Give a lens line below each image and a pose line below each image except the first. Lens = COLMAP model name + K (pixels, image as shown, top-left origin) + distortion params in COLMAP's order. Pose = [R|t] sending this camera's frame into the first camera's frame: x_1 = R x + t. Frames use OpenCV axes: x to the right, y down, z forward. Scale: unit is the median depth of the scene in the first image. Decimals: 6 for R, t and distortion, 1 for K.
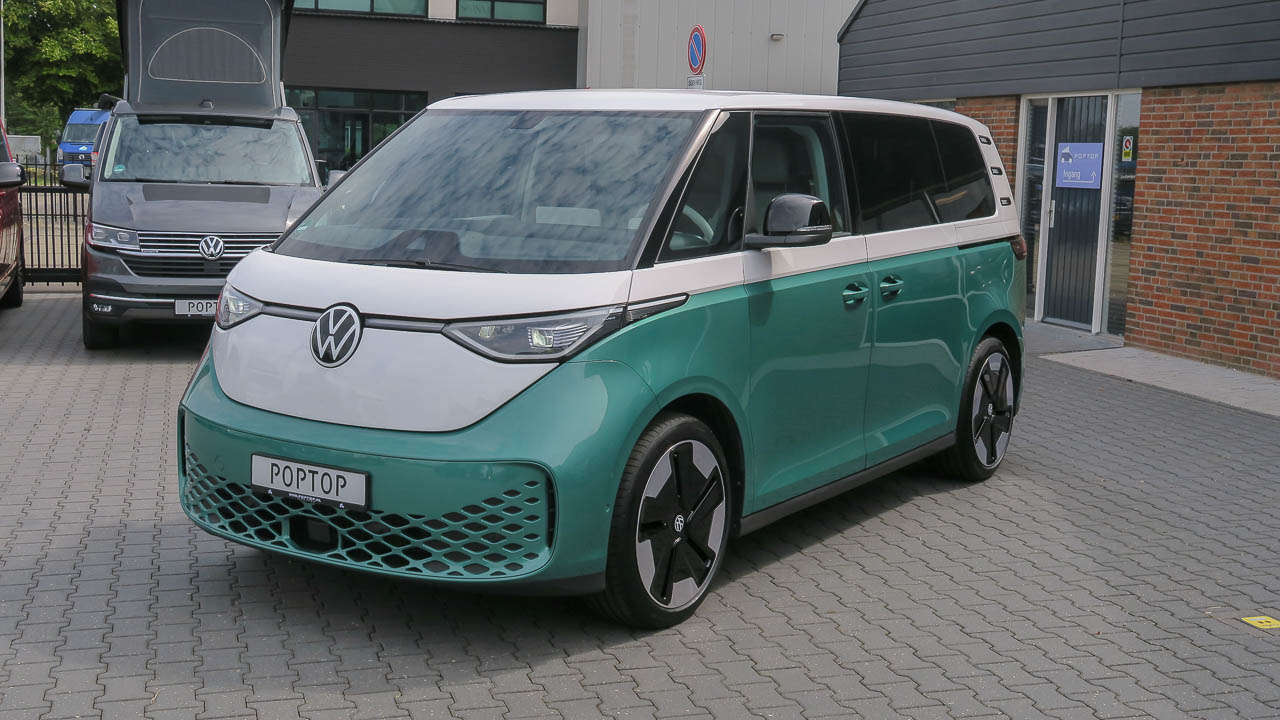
lens RADIAL K [[1524.9, 0, 636.7], [0, 1524.9, 357.6], [0, 0, 1]] dist [0.011382, 0.000000]
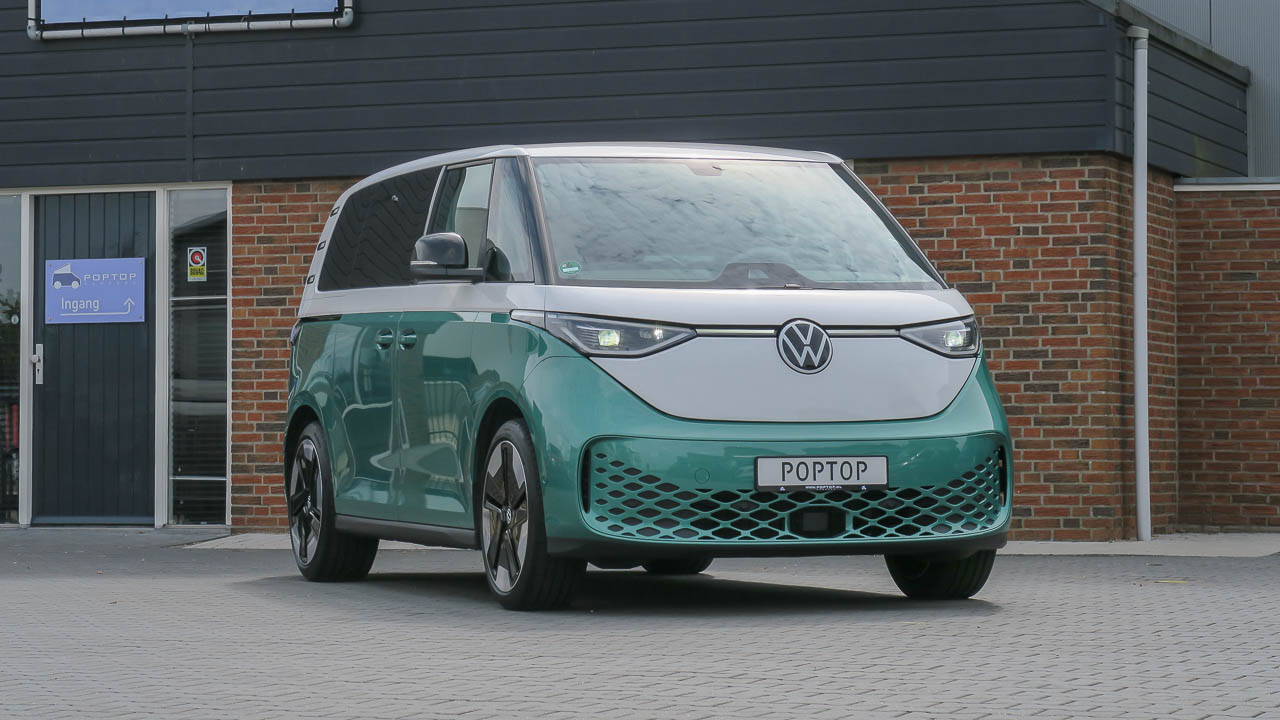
lens RADIAL K [[3917.7, 0, 640.0], [0, 3917.7, 359.0], [0, 0, 1]] dist [-0.182047, 0.000000]
pose [[0.579710, -0.006337, 0.814798, -2.594226], [0.128633, 0.988142, -0.083834, 0.218730], [-0.804605, 0.153409, 0.573651, -0.544895]]
